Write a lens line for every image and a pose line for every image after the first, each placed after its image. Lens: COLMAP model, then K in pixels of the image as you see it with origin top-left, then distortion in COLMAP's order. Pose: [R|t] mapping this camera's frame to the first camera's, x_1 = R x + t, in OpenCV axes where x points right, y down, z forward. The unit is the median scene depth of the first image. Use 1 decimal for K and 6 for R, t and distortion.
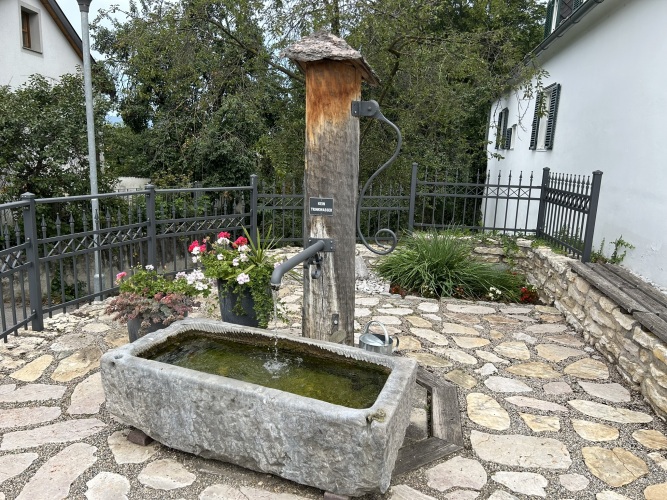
lens RADIAL K [[506.1, 0, 332.8], [0, 506.1, 253.5], [0, 0, 1]] dist [0.066818, -0.060150]
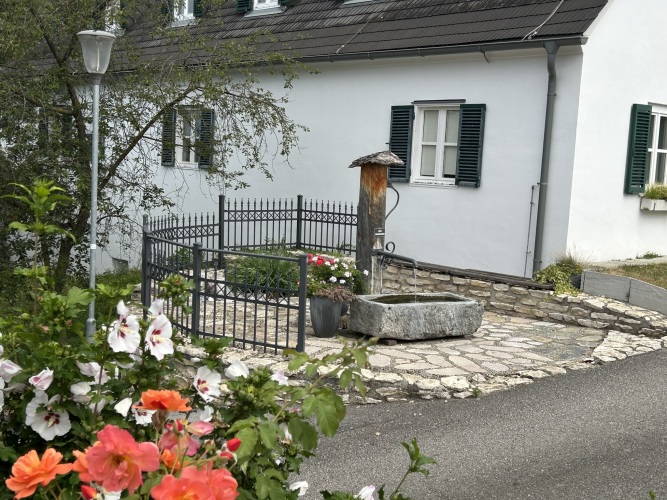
lens RADIAL K [[884.0, 0, 328.6], [0, 884.0, 255.2], [0, 0, 1]] dist [0.097828, 0.000000]
pose [[0.606298, -0.098395, 0.789126, -1.843615], [0.136138, 0.990509, 0.018908, -0.063056], [-0.783498, 0.095966, 0.613940, -0.609427]]
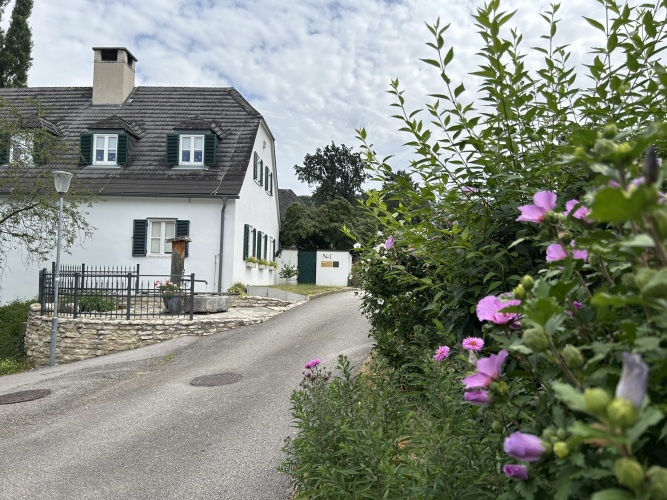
lens RADIAL K [[506.1, 0, 337.0], [0, 506.1, 245.3], [0, 0, 1]] dist [0.066818, -0.060150]
pose [[-0.133477, 0.028809, 0.990633, -3.018434], [0.172254, 0.985038, -0.005437, -0.037195], [-0.975967, 0.169915, -0.136443, 0.162345]]
